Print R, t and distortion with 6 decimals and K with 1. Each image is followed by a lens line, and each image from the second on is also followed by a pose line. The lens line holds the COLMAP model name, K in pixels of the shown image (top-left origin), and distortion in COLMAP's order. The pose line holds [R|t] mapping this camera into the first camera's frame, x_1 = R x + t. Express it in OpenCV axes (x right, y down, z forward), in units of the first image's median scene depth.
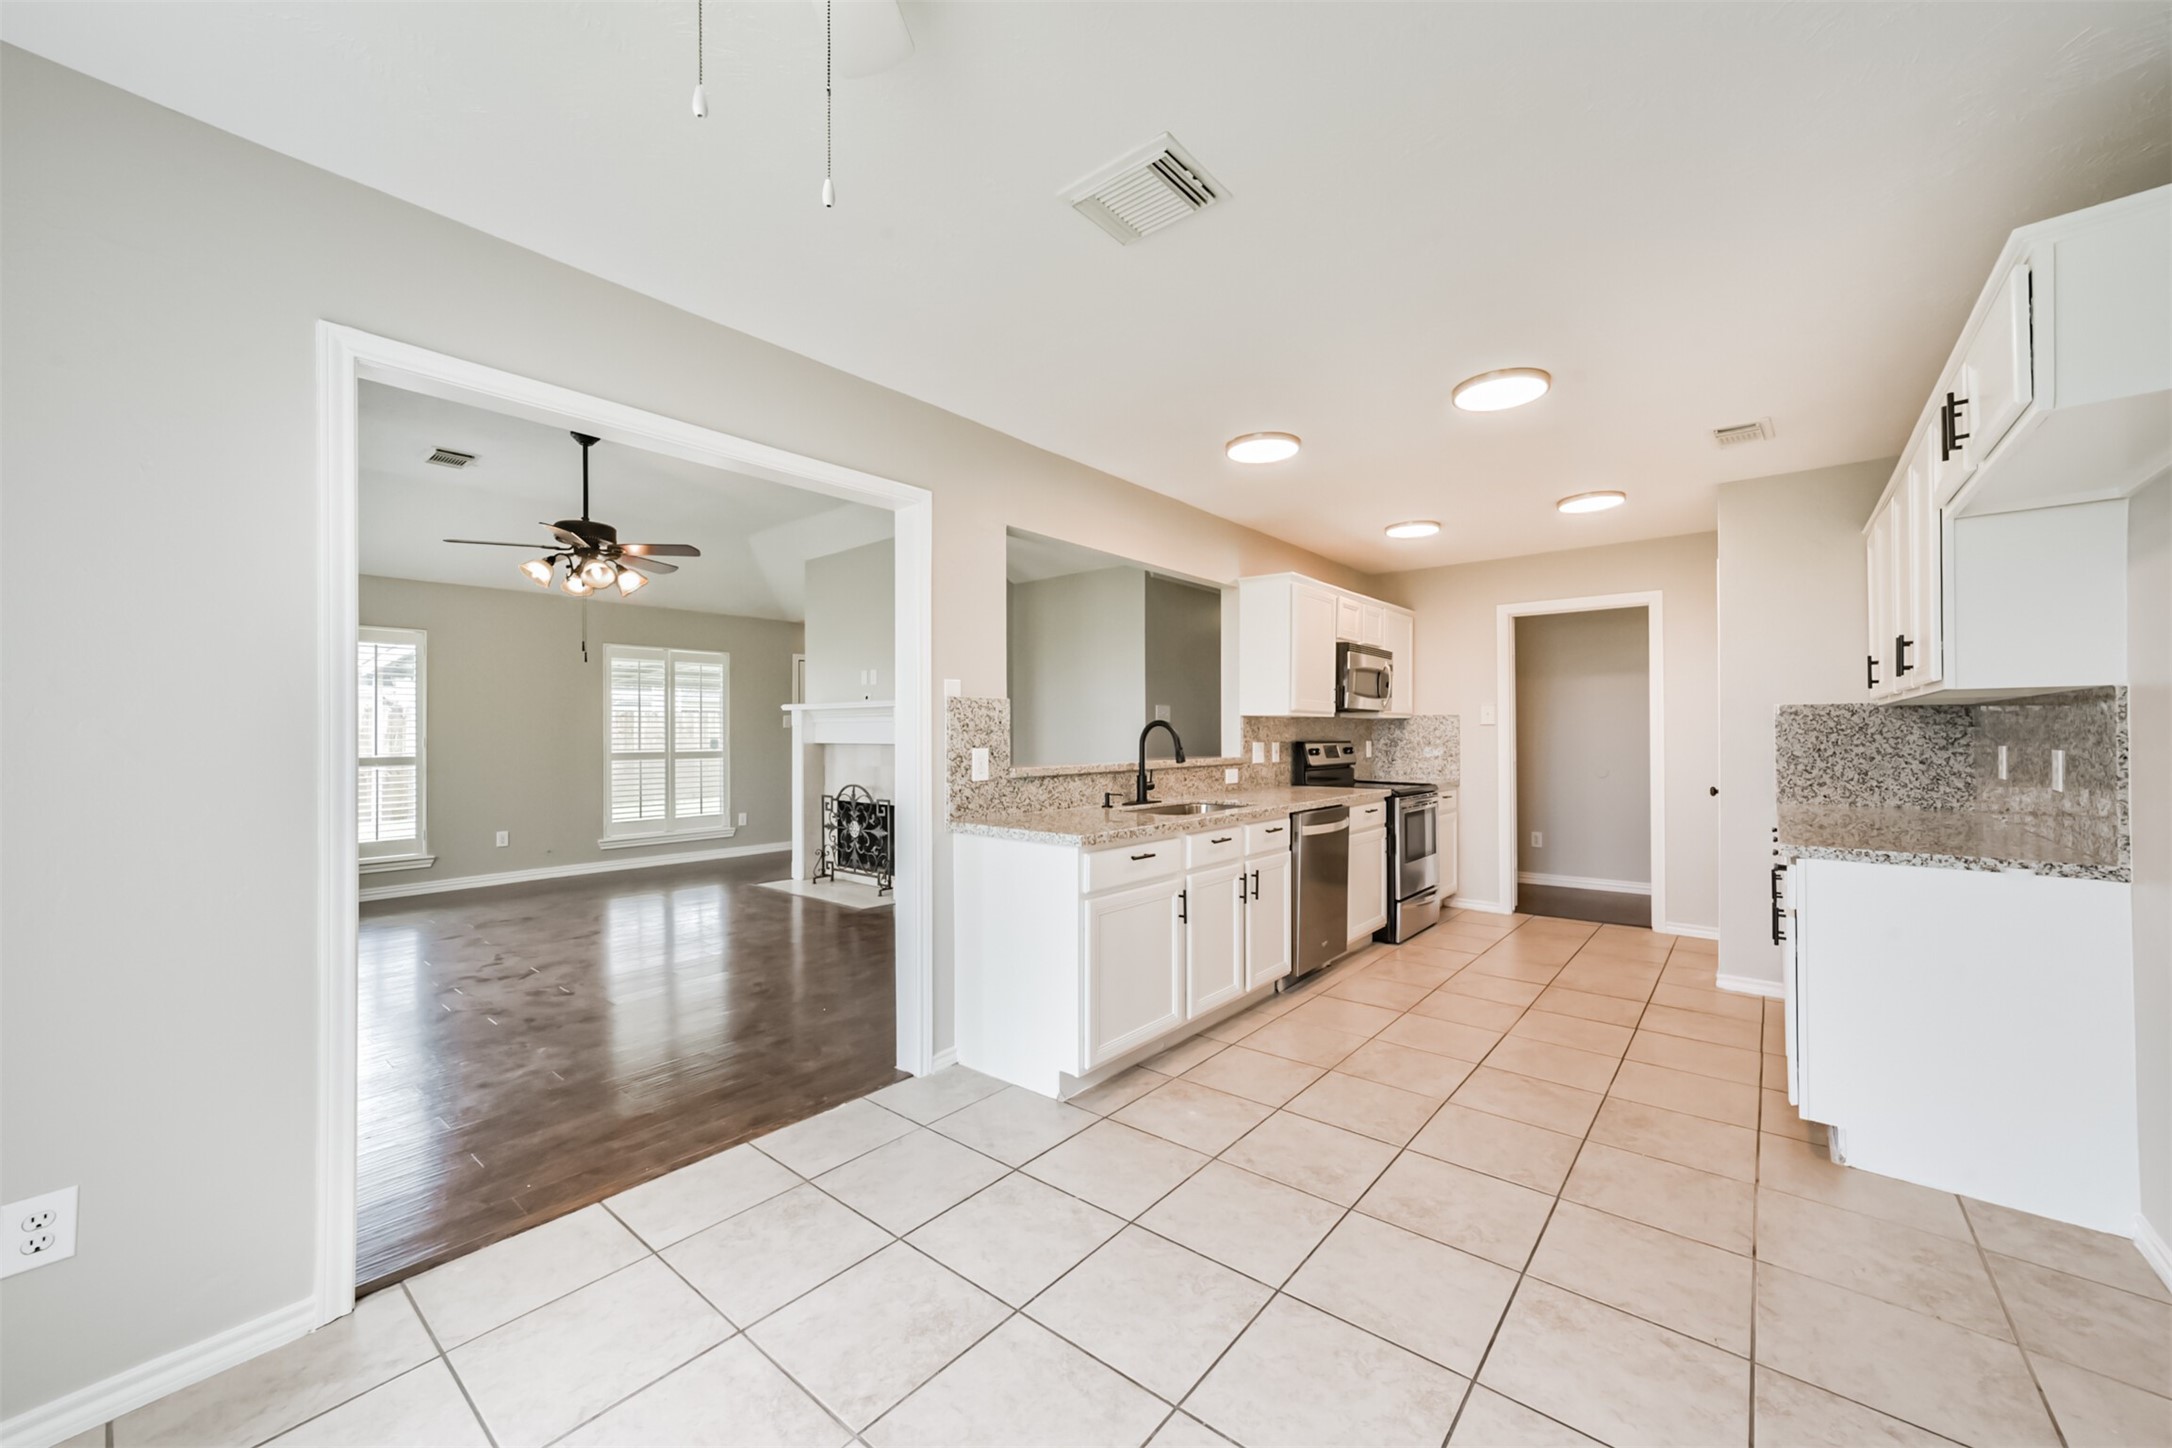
lens RADIAL K [[828.7, 0, 1091.1], [0, 828.7, 727.9], [0, 0, 1]] dist [-0.011035, 0.009646]
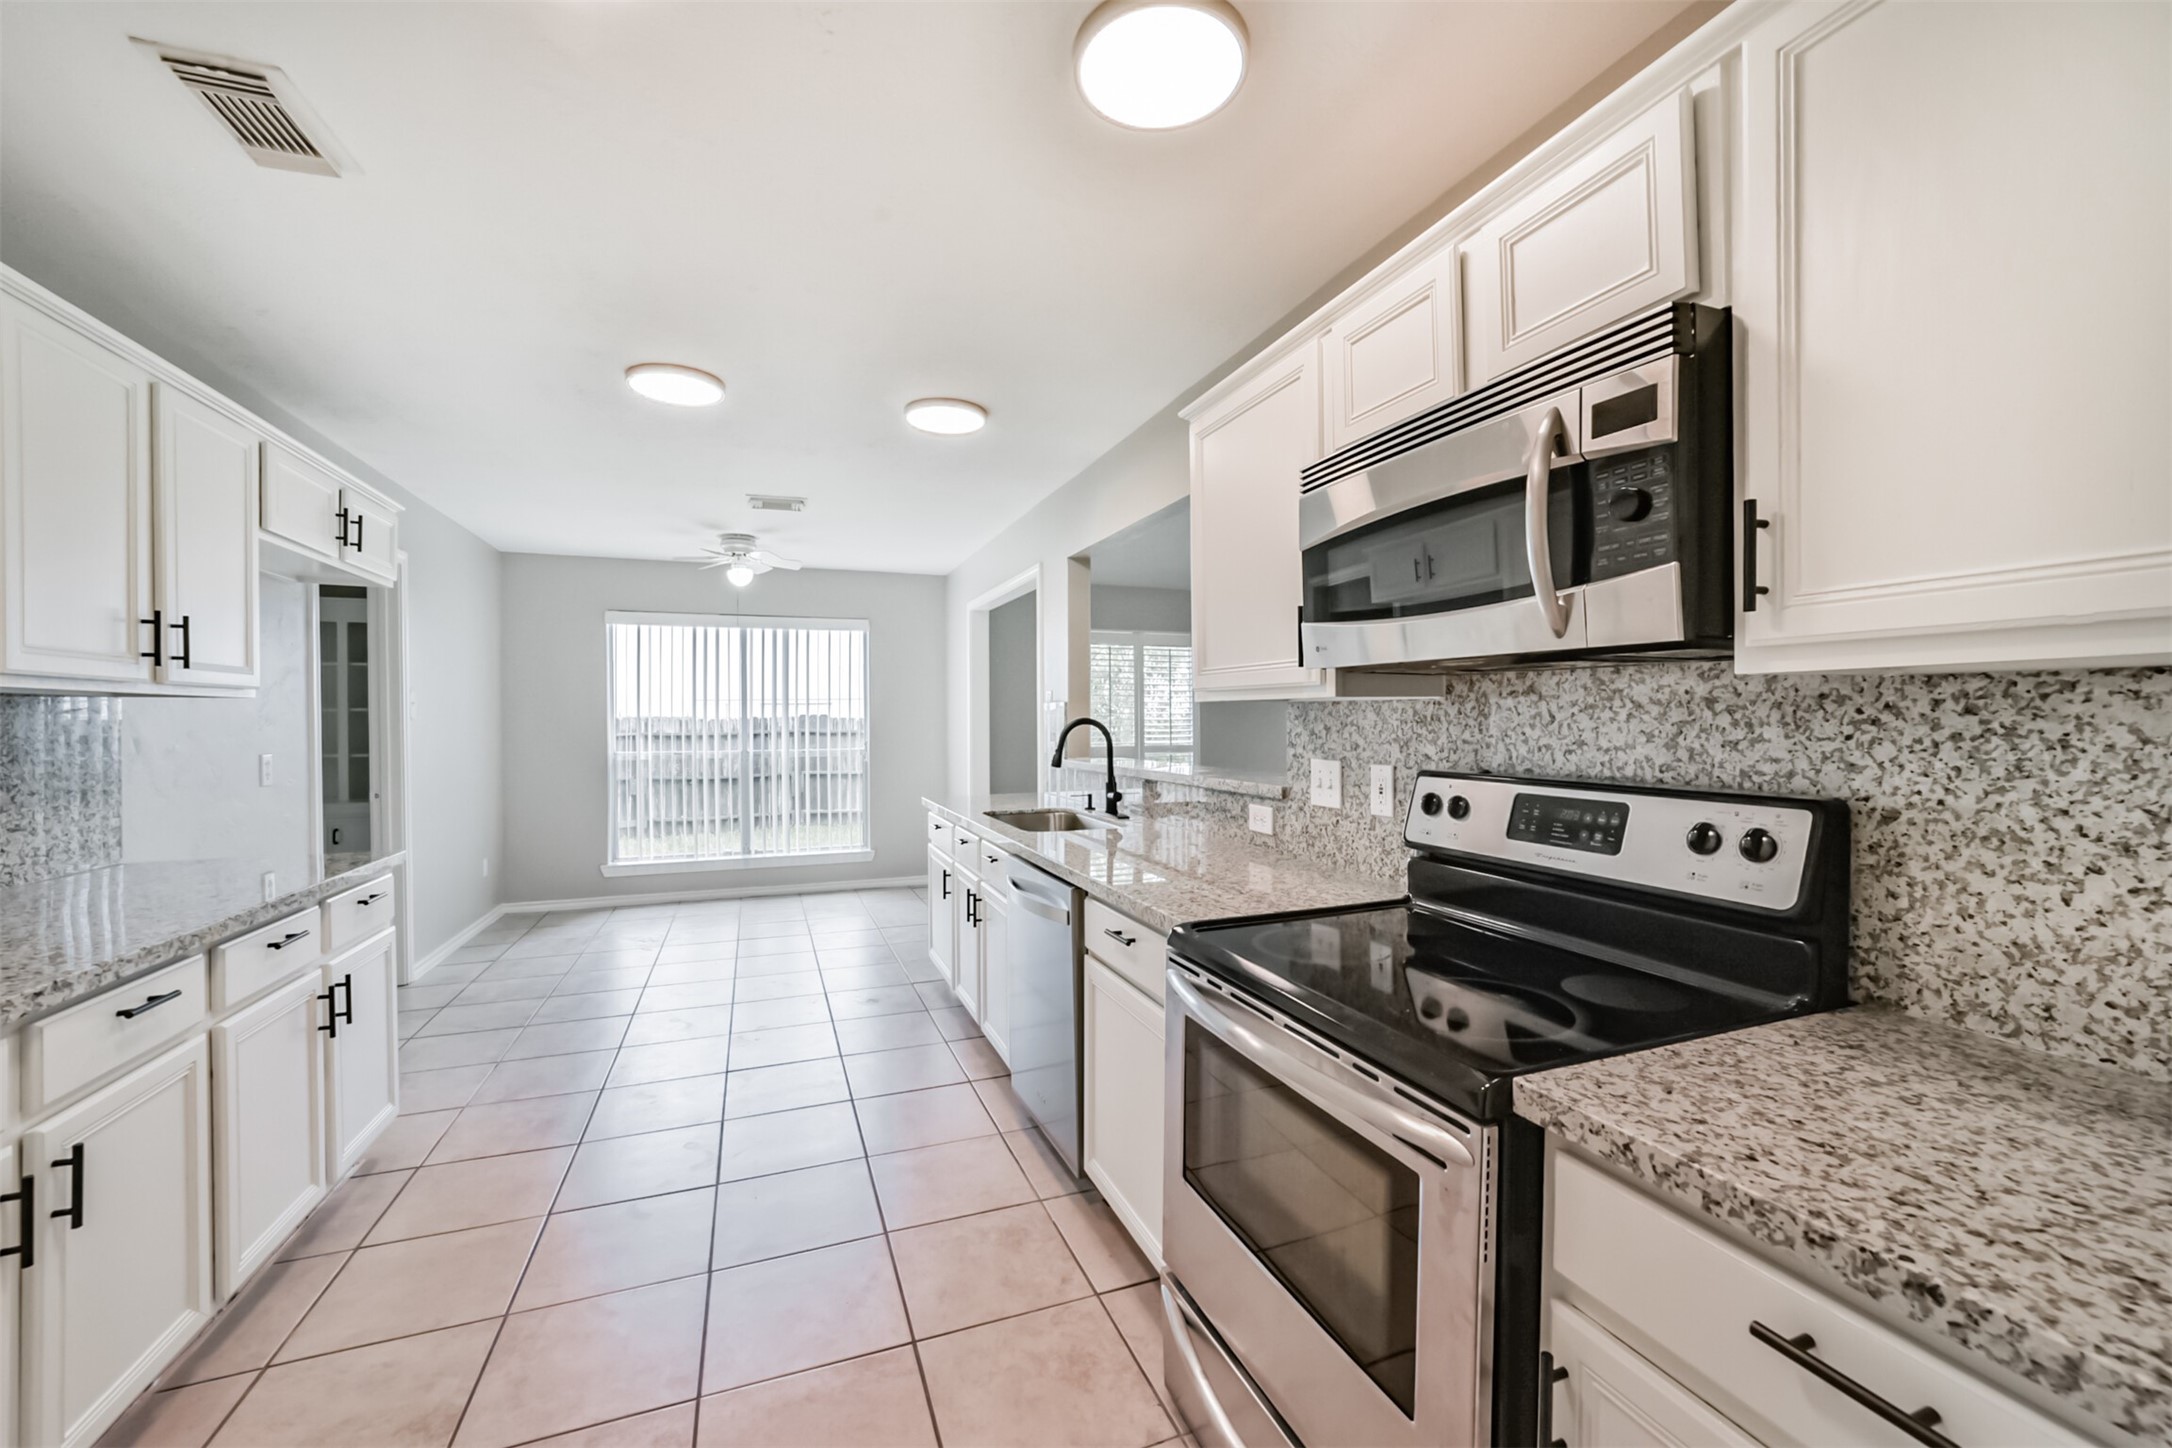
lens RADIAL K [[854.7, 0, 1097.9], [0, 854.7, 735.1], [0, 0, 1]] dist [-0.024730, 0.008286]
pose [[-0.482635, 0.017625, -0.875644, 0.742938], [0.007113, 0.999843, 0.016204, -0.004918], [0.875793, 0.001592, -0.482685, 1.254476]]
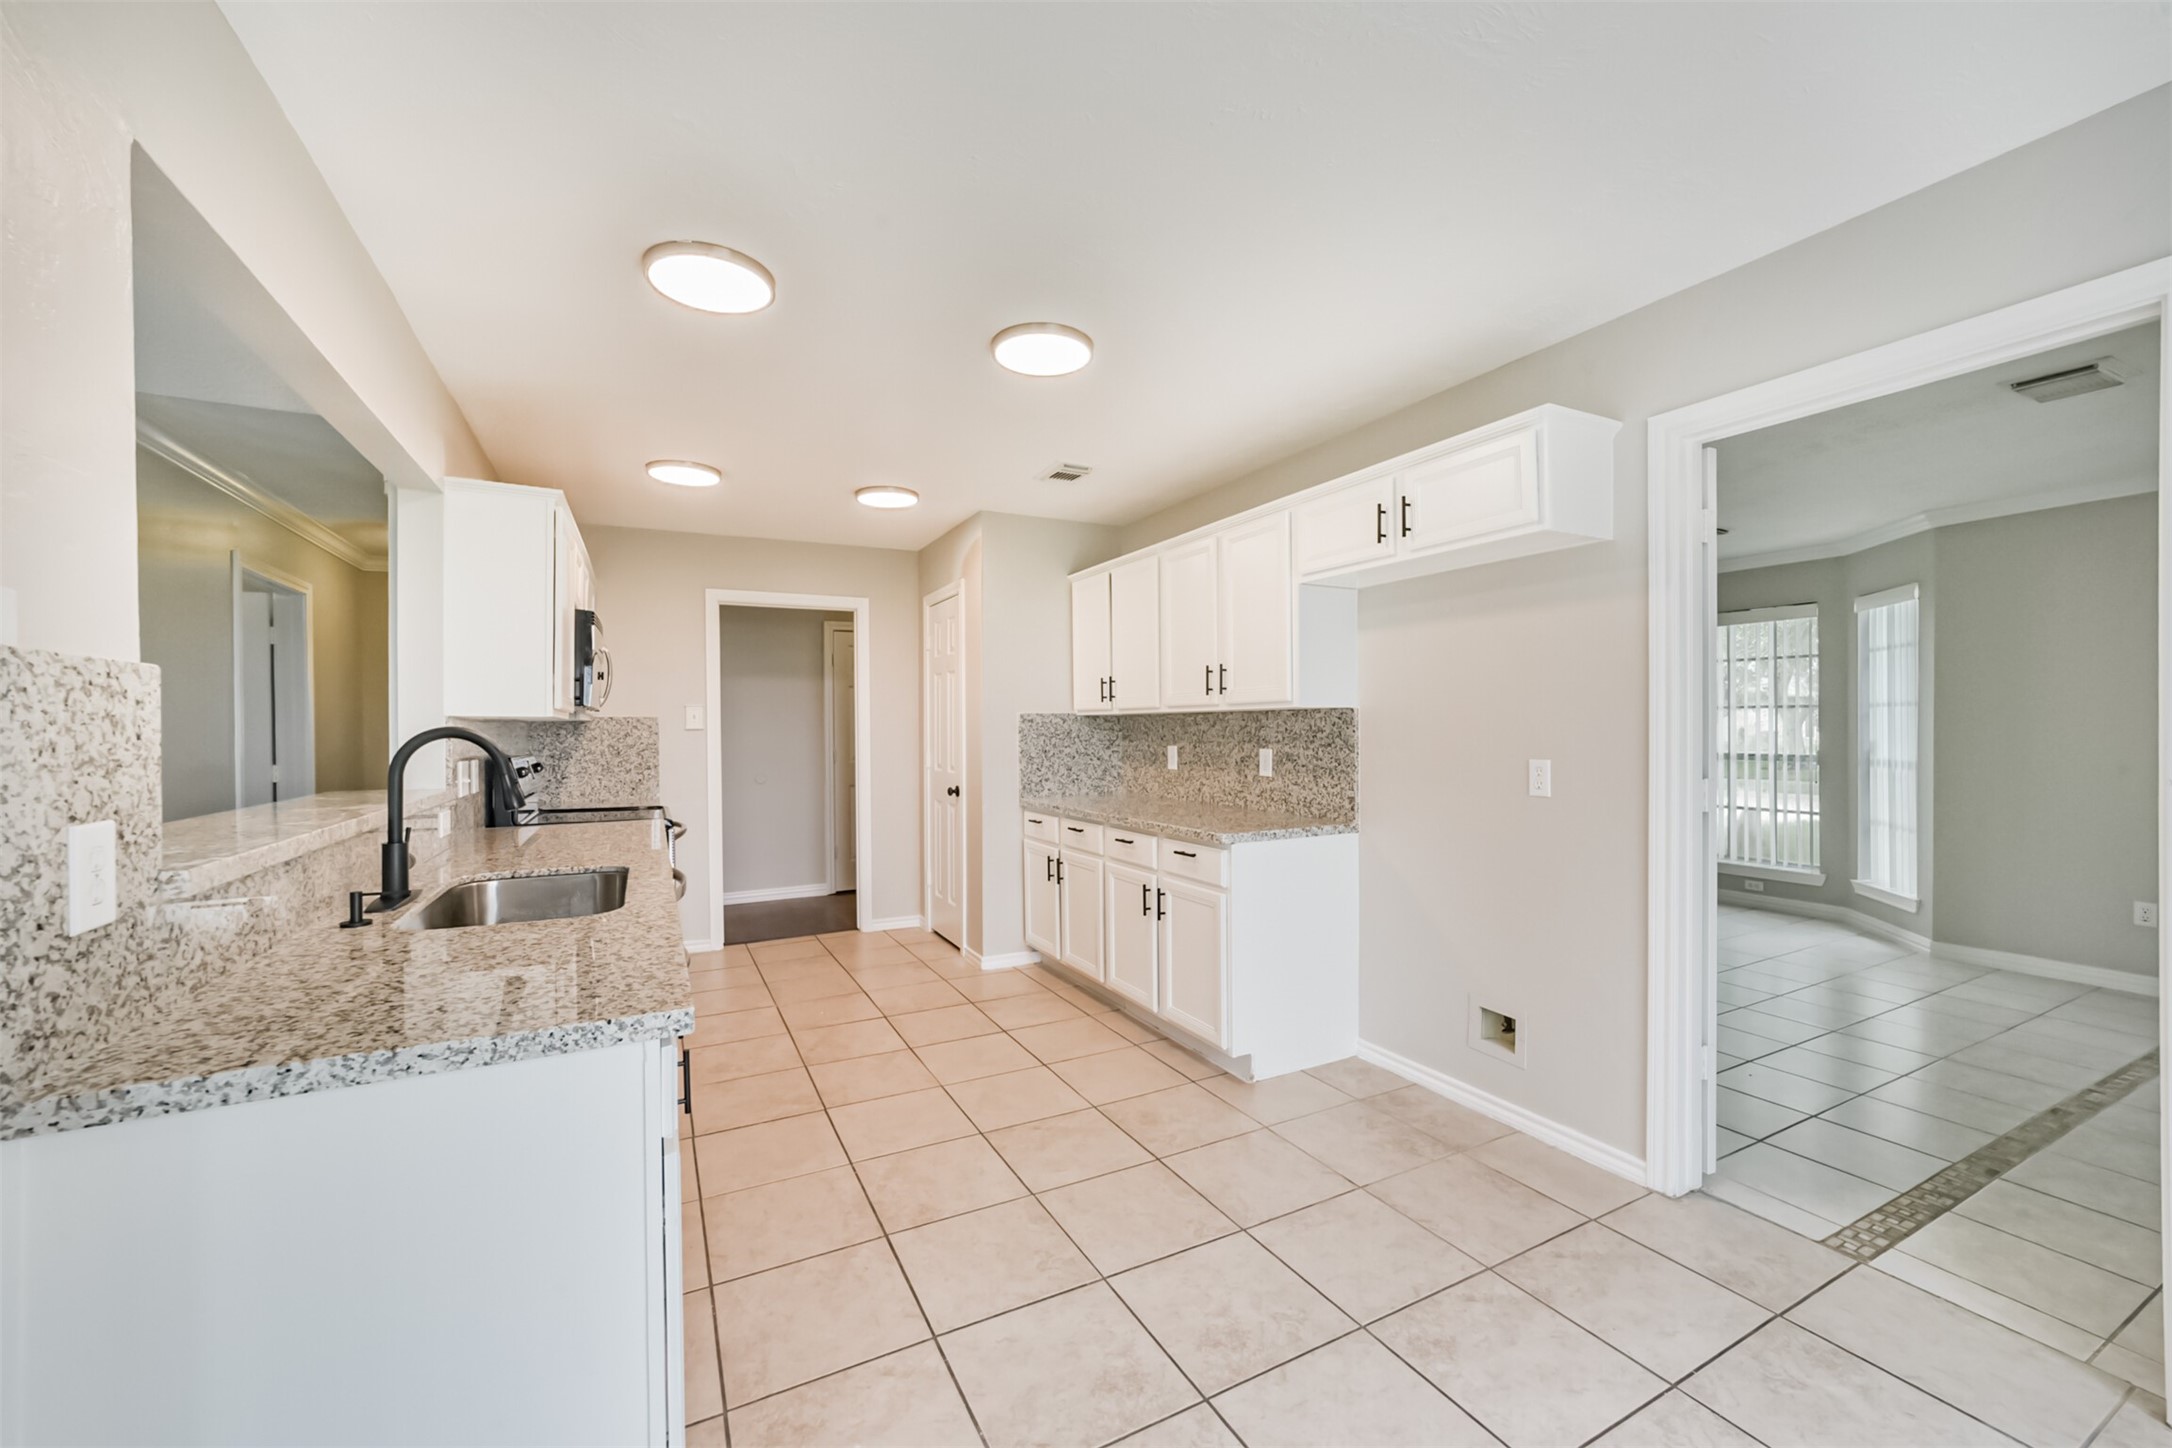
lens RADIAL K [[847.5, 0, 1091.5], [0, 847.5, 725.5], [0, 0, 1]] dist [-0.024136, 0.010383]
pose [[0.384139, 0.001338, 0.923274, -0.202824], [0.001844, 0.999996, -0.002216, -0.007062], [-0.923274, 0.002553, 0.384135, 0.397777]]
